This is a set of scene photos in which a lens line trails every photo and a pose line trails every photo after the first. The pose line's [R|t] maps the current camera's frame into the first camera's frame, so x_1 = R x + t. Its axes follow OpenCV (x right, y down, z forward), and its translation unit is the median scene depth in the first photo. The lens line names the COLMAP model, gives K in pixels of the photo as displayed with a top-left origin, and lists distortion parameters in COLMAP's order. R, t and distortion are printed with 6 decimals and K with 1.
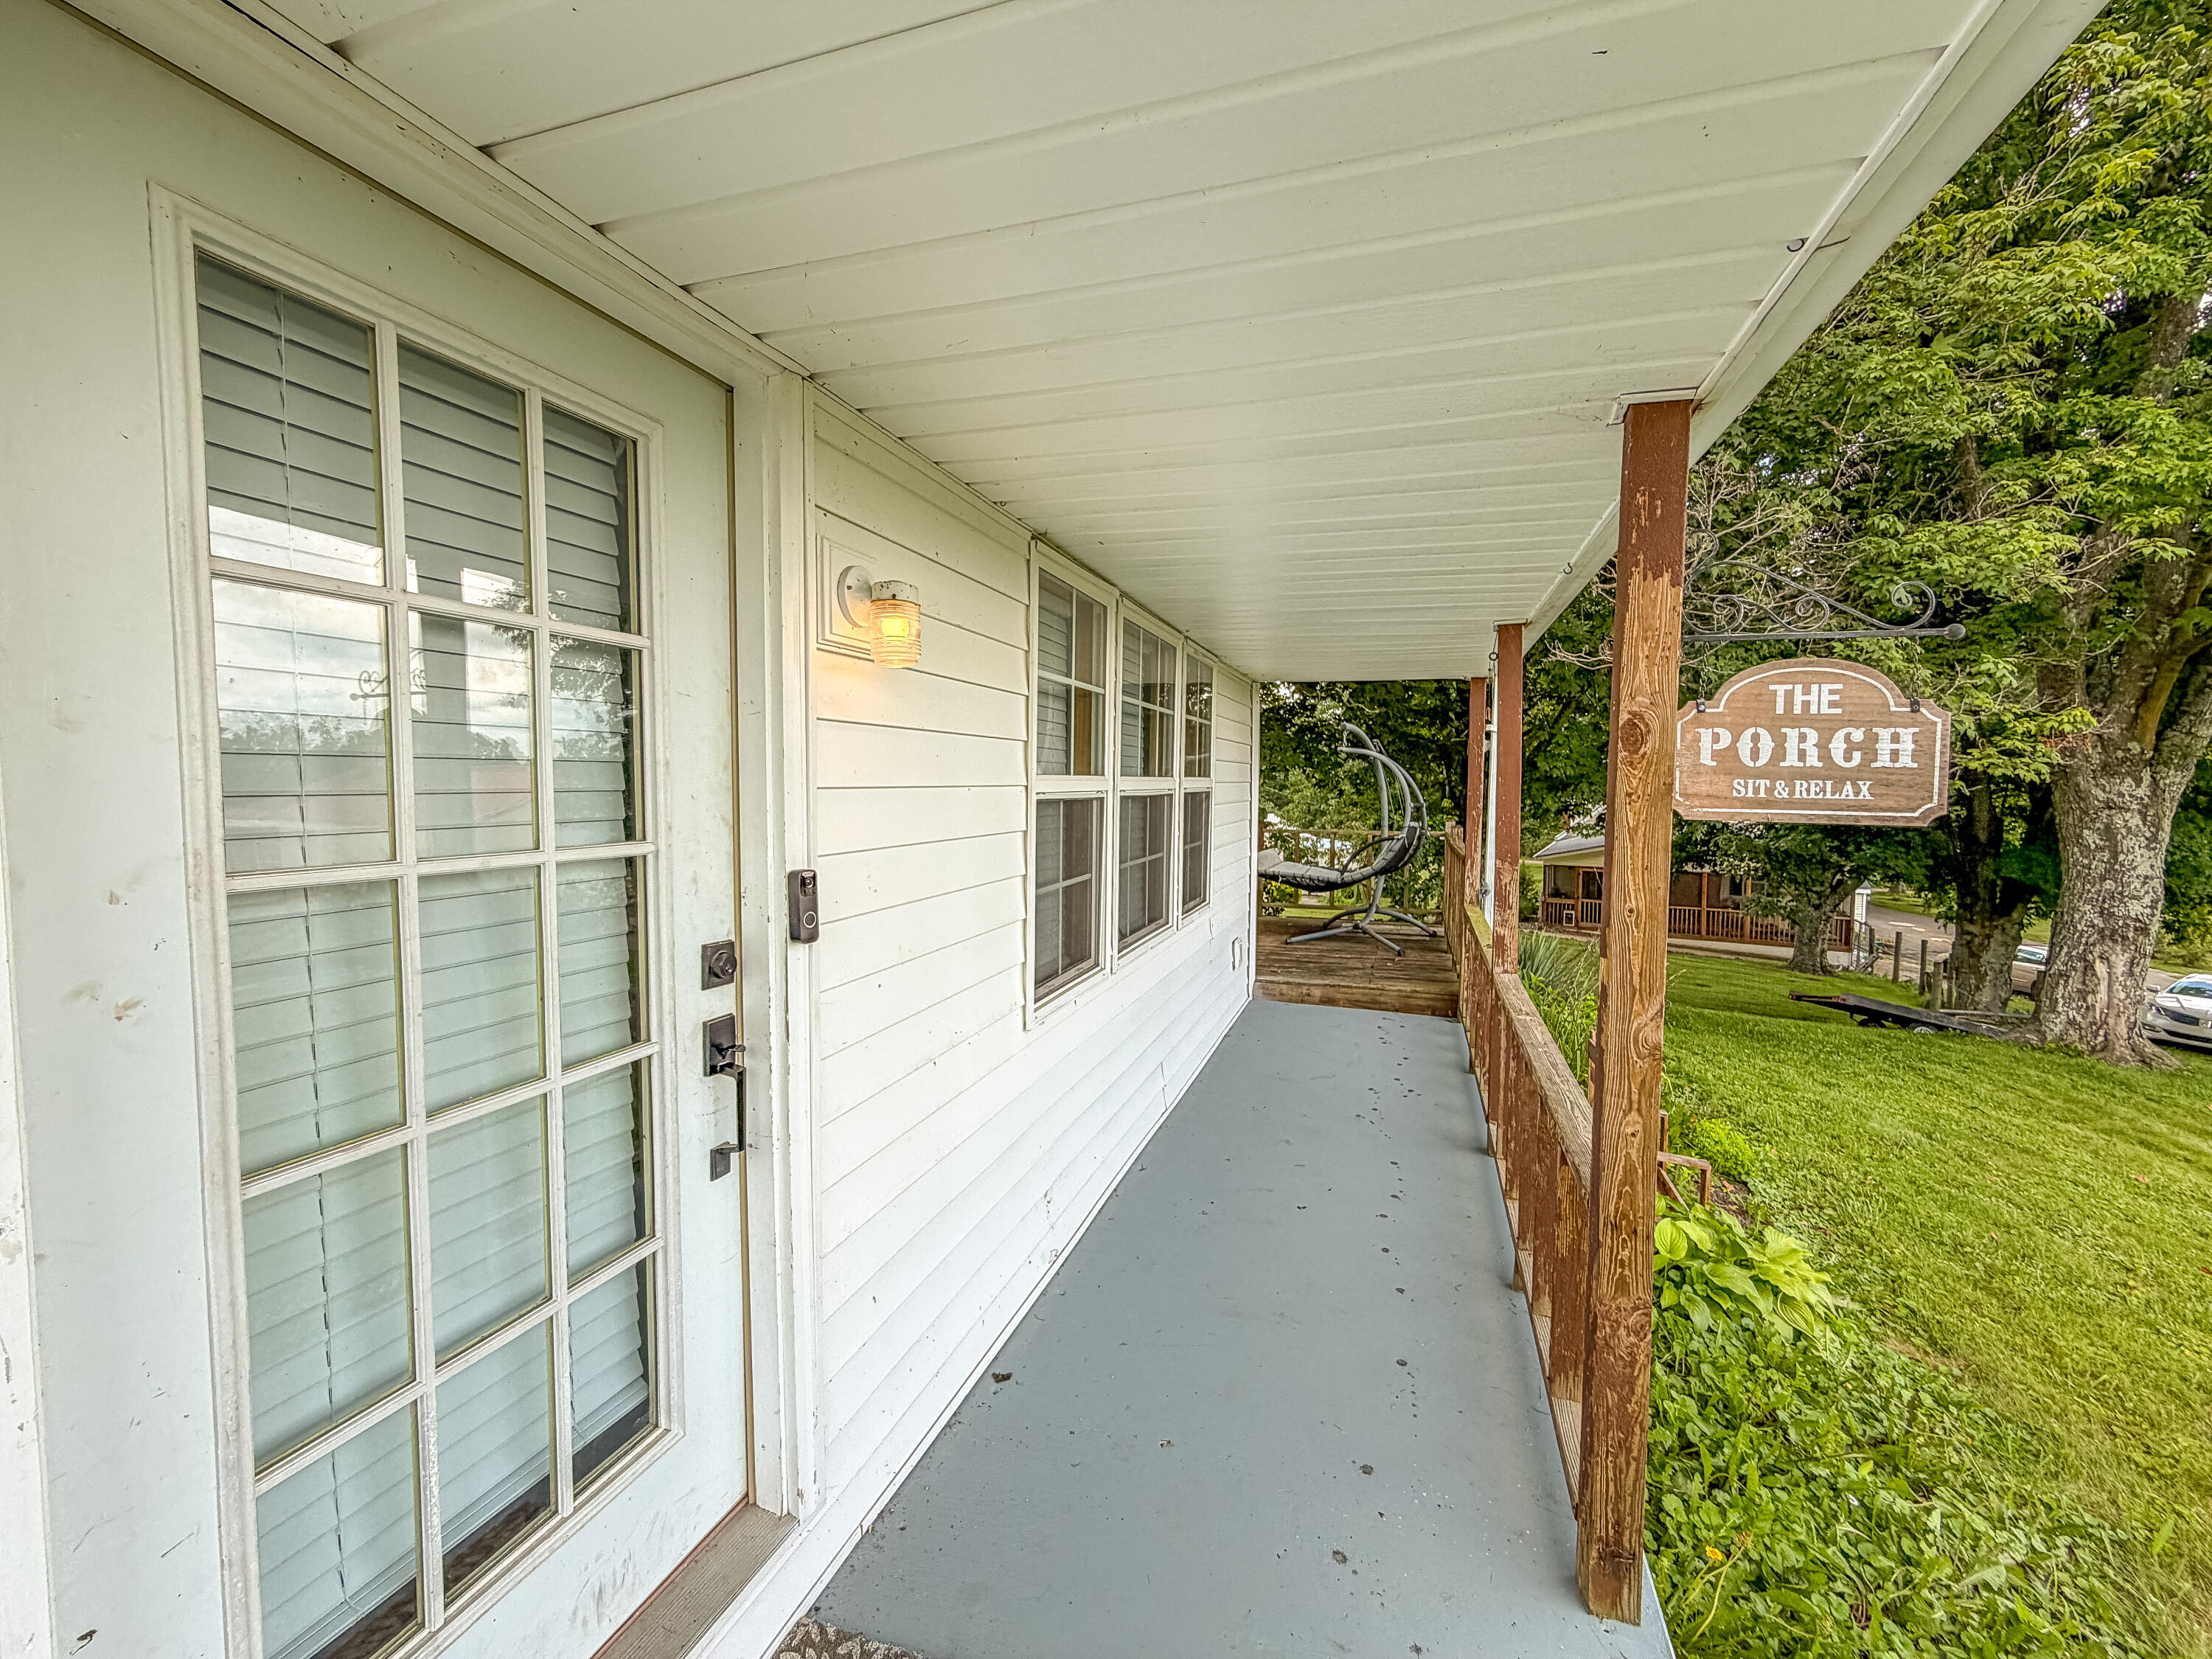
lens RADIAL K [[889.8, 0, 1125.9], [0, 889.8, 825.9], [0, 0, 1]] dist [-0.002419, 0.000066]
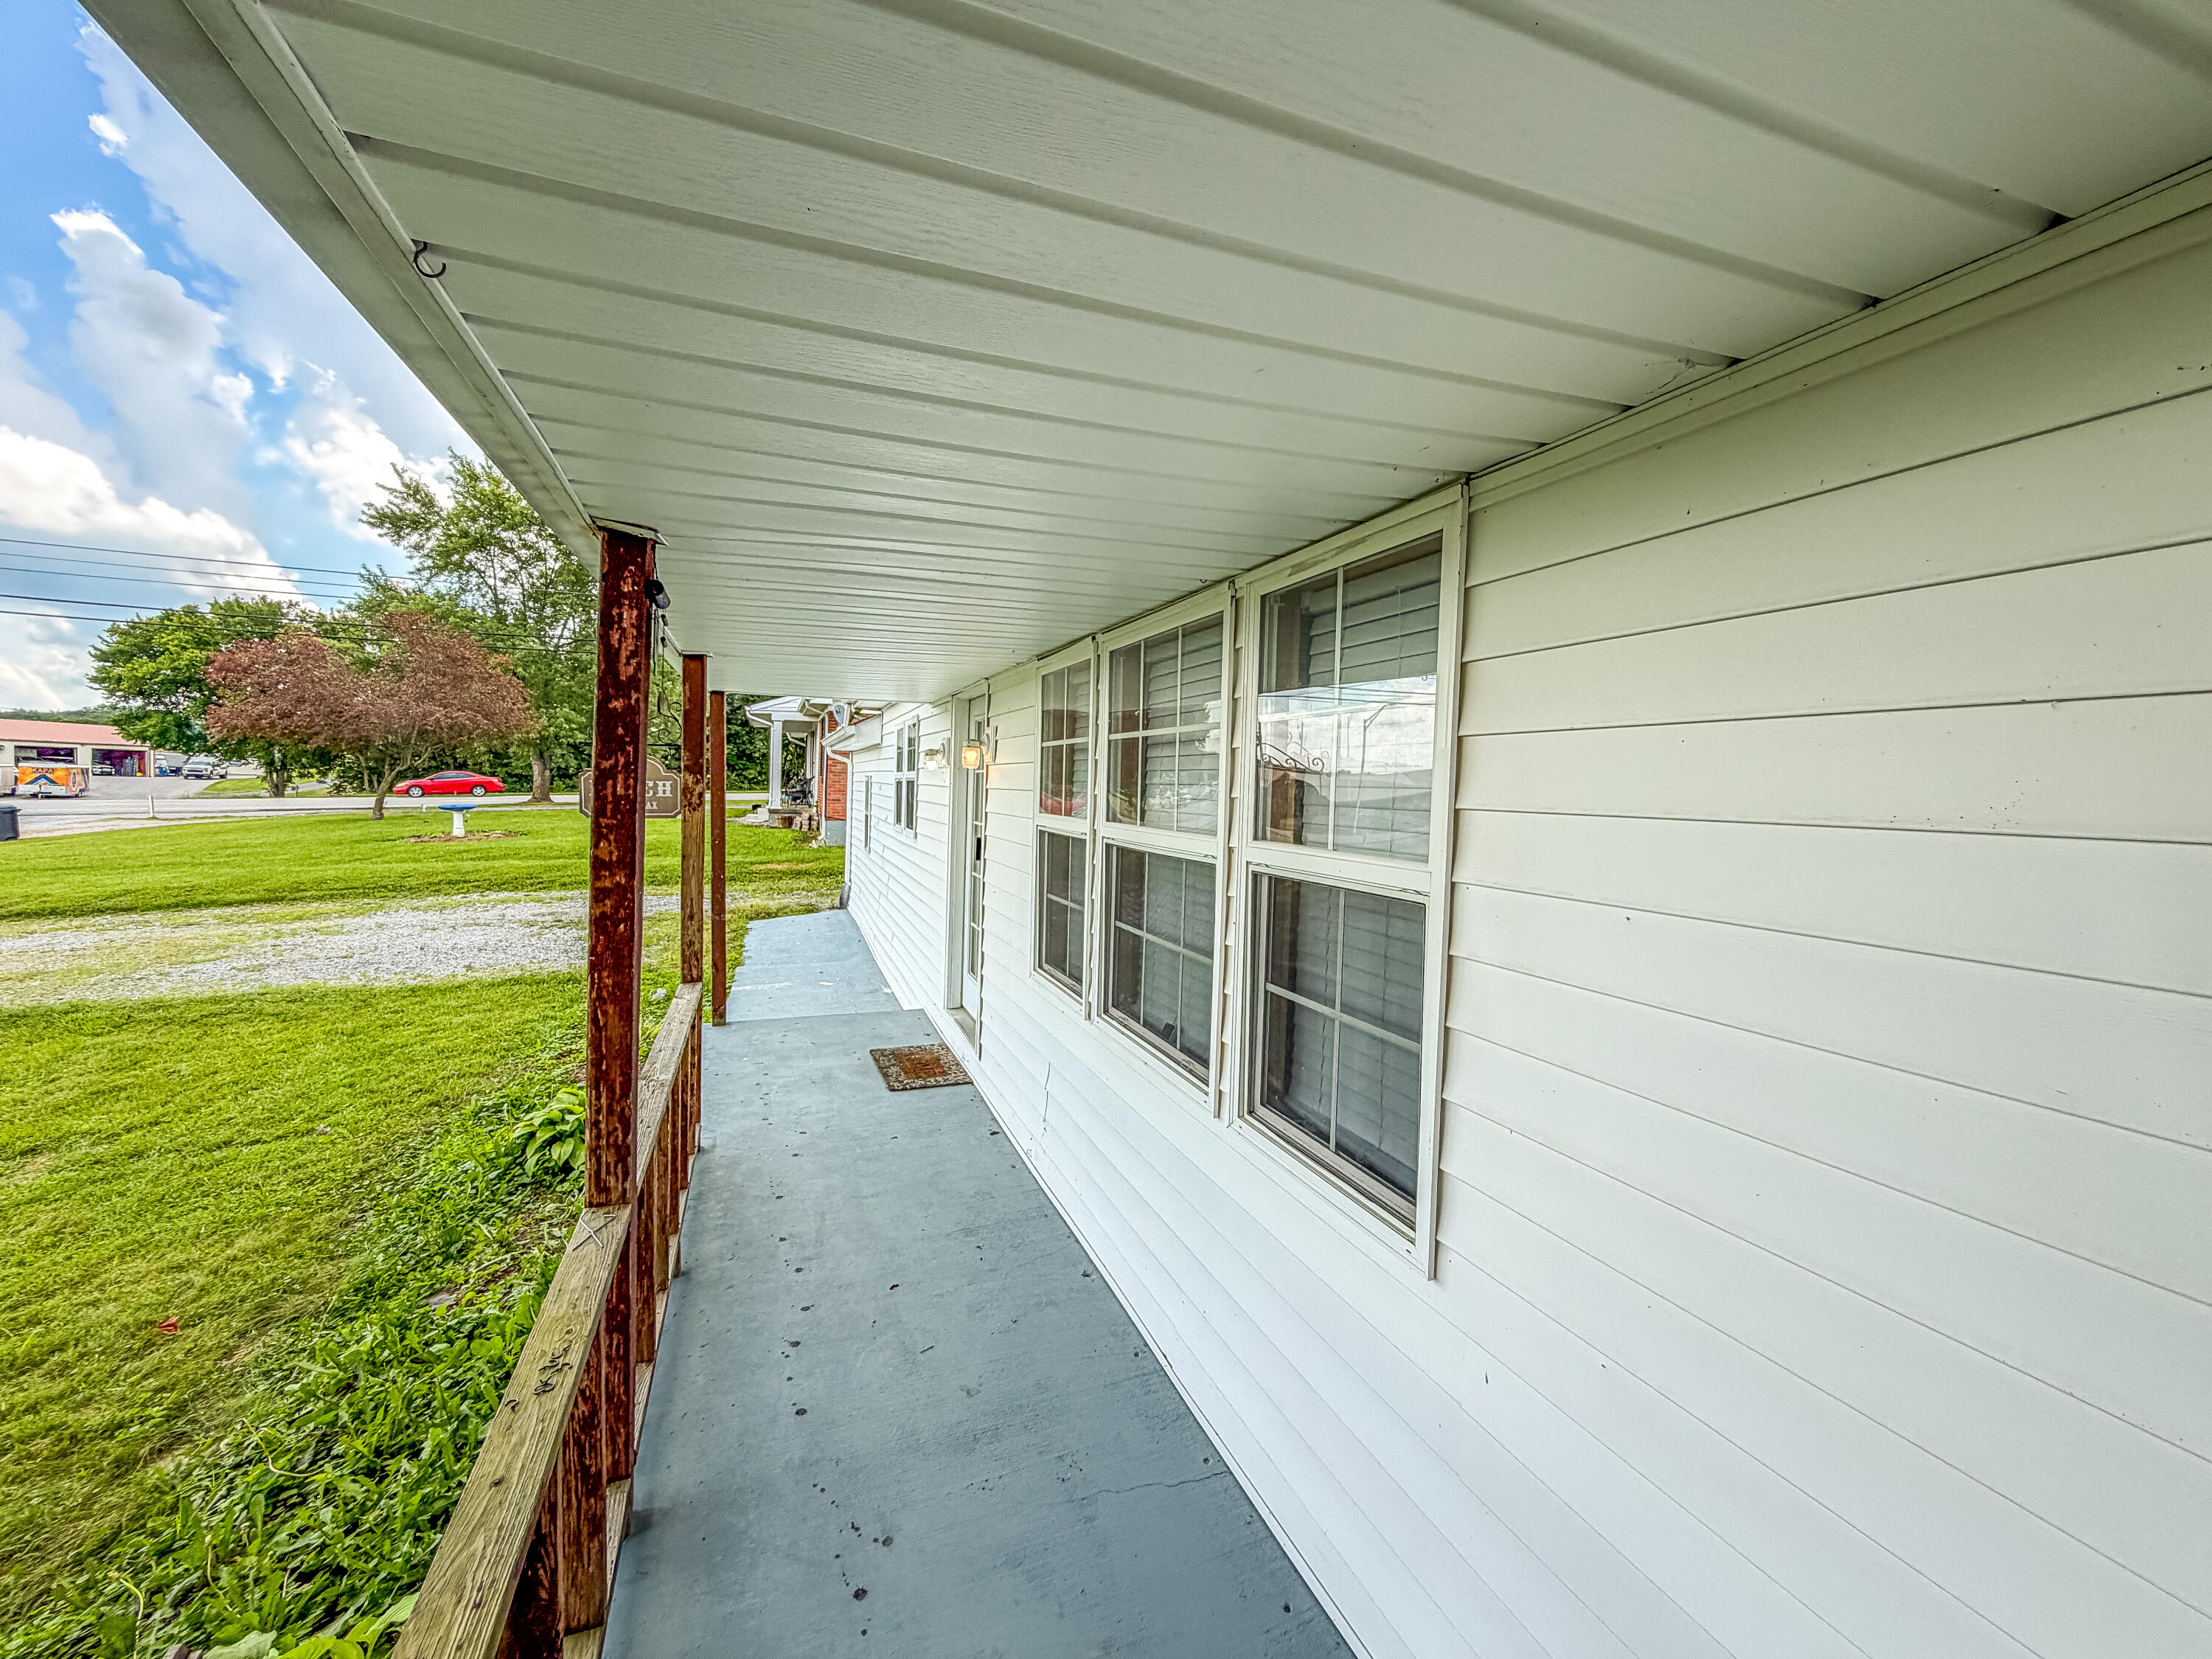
lens RADIAL K [[889.8, 0, 1125.9], [0, 889.8, 825.9], [0, 0, 1]] dist [-0.002419, 0.000066]
pose [[-0.765741, -0.000234, -0.643149, 0.626042], [-0.071950, 0.993754, 0.085302, -0.141866], [0.639111, 0.111594, -0.760975, 1.855442]]
